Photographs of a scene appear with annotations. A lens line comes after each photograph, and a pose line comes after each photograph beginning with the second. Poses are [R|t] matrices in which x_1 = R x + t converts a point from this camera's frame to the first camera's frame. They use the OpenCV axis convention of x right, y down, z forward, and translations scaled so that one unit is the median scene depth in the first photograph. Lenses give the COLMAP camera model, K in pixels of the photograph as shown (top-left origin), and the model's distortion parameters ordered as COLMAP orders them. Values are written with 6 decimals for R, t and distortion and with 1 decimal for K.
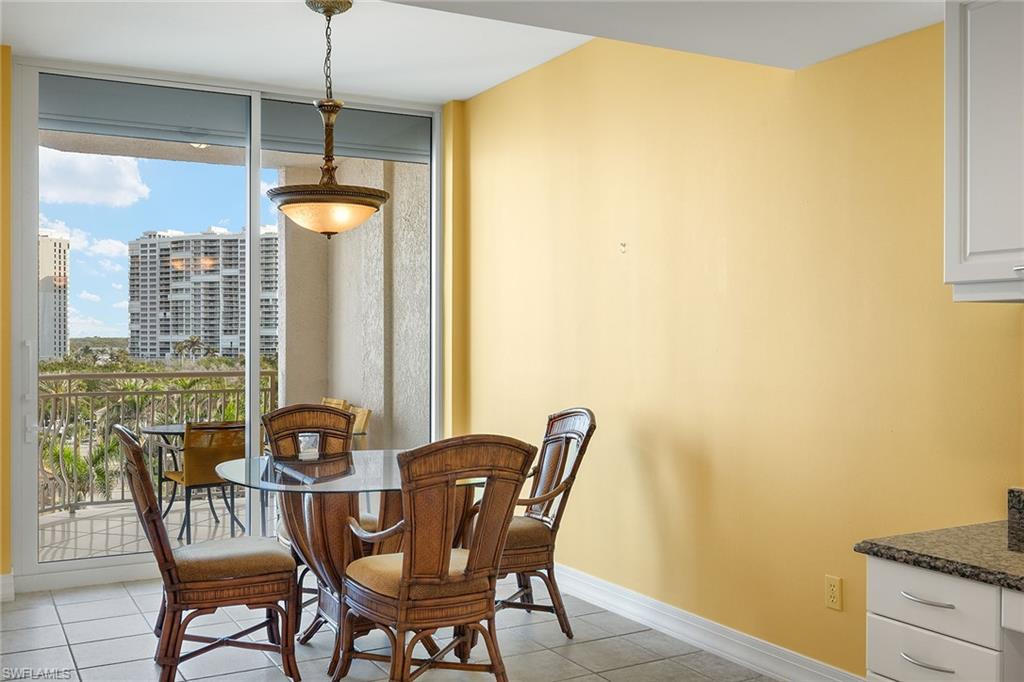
lens RADIAL K [[1007.4, 0, 512.0], [0, 1007.4, 341.0], [0, 0, 1]] dist [-0.004976, -0.006076]
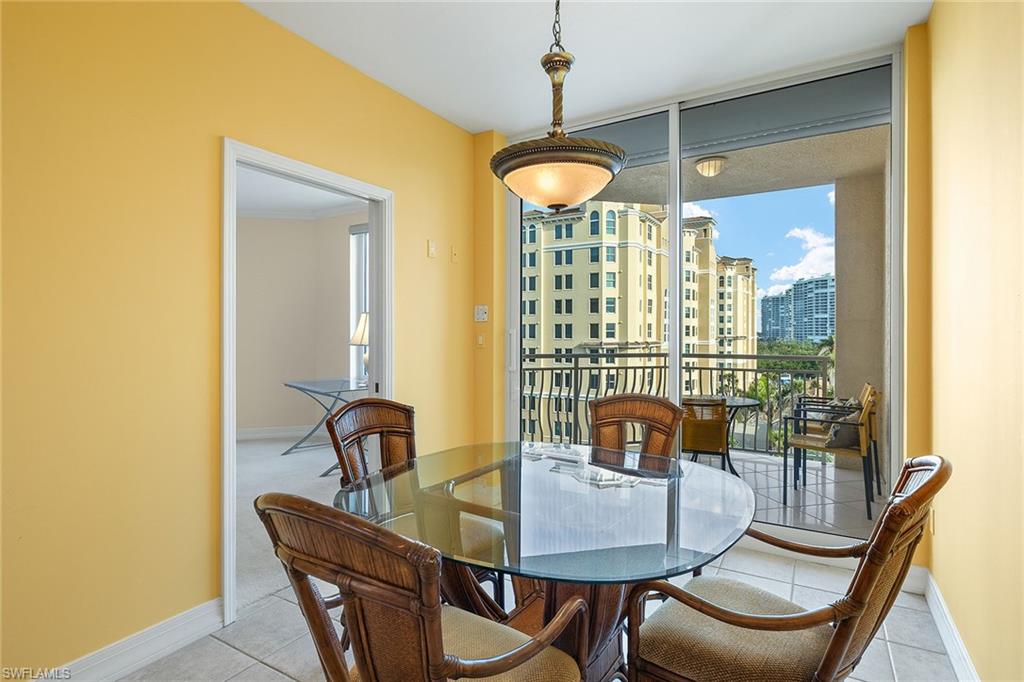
lens RADIAL K [[528.5, 0, 509.5], [0, 528.5, 333.8], [0, 0, 1]] dist [-0.004912, -0.000536]
pose [[0.510780, 0.000229, -0.859711, 0.198714], [0.000516, 1.000000, 0.000573, 0.005564], [0.859711, -0.000736, 0.510780, 0.728883]]
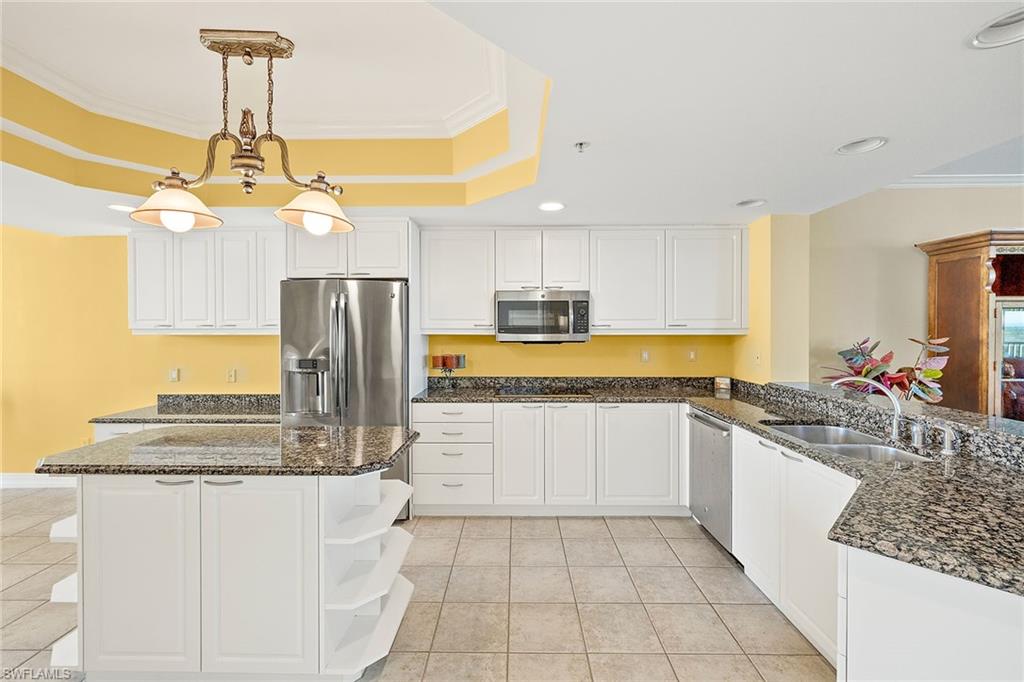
lens RADIAL K [[431.0, 0, 502.3], [0, 431.0, 332.3], [0, 0, 1]] dist [0.001922, 0.000033]
pose [[0.491820, -0.007036, 0.870668, -0.091932], [0.002937, 0.999975, 0.006422, -0.032994], [-0.870692, -0.000601, 0.491828, -0.392968]]
